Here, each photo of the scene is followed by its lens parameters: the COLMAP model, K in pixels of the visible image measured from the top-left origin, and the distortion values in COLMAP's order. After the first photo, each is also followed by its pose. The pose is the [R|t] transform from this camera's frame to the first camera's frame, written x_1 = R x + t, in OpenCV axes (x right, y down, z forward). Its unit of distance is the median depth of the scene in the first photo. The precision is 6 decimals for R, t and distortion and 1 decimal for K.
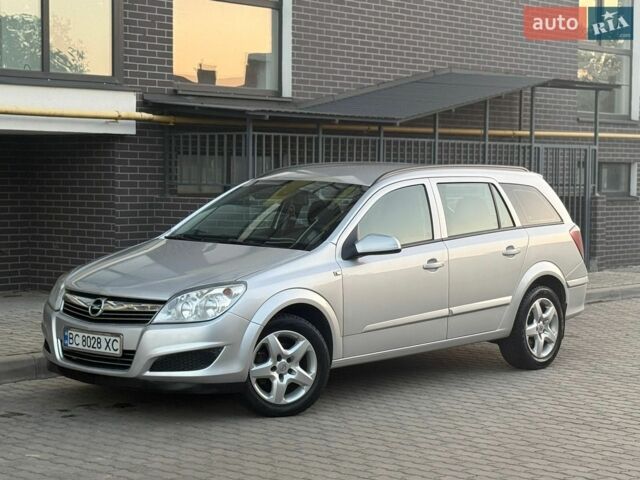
lens RADIAL K [[1428.1, 0, 320.0], [0, 1428.1, 240.0], [0, 0, 1]] dist [0.070423, 0.181030]
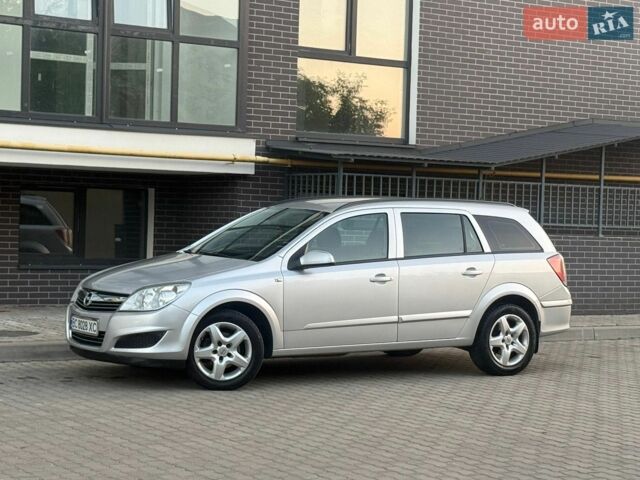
lens RADIAL K [[1428.1, 0, 320.0], [0, 1428.1, 240.0], [0, 0, 1]] dist [0.070423, 0.181030]
pose [[0.958701, 0.022723, -0.283506, 0.345958], [-0.033610, 0.998870, -0.033596, 0.025119], [0.282422, 0.041737, 0.958382, -0.163369]]
